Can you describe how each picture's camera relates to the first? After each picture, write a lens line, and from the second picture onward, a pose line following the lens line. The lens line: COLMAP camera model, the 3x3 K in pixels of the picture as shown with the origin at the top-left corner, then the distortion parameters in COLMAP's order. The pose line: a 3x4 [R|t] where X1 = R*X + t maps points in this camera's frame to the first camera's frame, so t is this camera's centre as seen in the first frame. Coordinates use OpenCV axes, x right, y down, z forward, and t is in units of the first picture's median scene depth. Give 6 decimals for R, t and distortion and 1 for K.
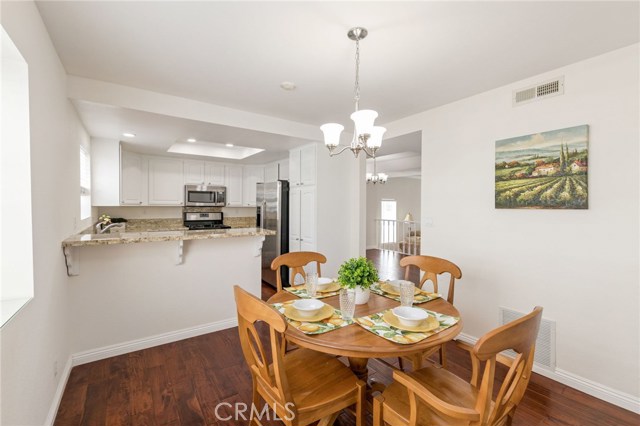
lens RADIAL K [[279.1, 0, 320.5], [0, 279.1, 207.0], [0, 0, 1]] dist [0.002568, 0.000319]
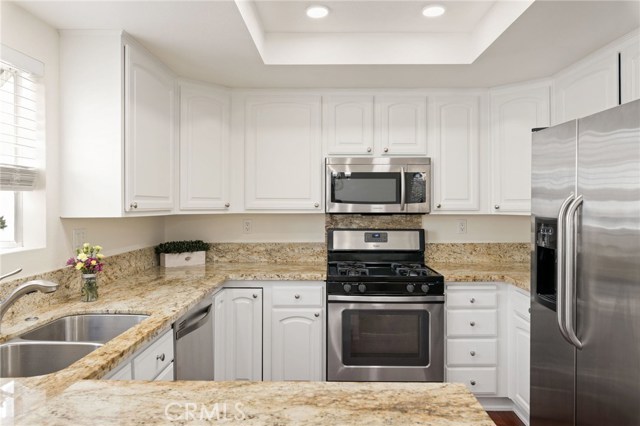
lens RADIAL K [[438.4, 0, 320.1], [0, 438.4, 207.7], [0, 0, 1]] dist [-0.004920, 0.000470]
pose [[0.816127, -0.004784, -0.577853, -0.139656], [0.003723, 0.999989, -0.003020, -0.009047], [0.577860, 0.000314, 0.816136, 0.489067]]
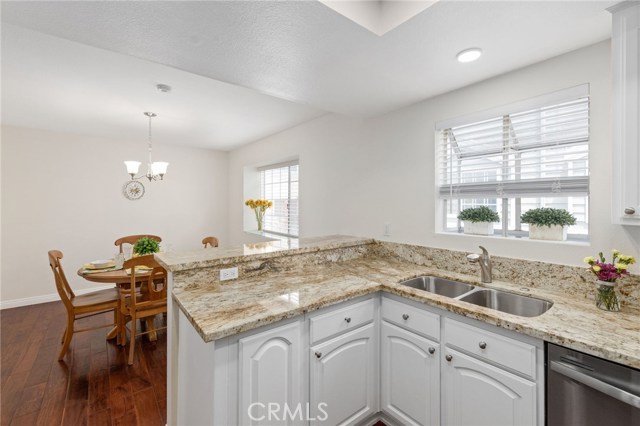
lens RADIAL K [[279.1, 0, 319.0], [0, 279.1, 207.8], [0, 0, 1]] dist [0.002568, 0.000319]
pose [[-0.998060, -0.006950, -0.061873, -0.270188], [-0.008378, 0.999704, 0.022858, -0.016896], [0.061696, 0.023332, -0.997822, 0.894708]]
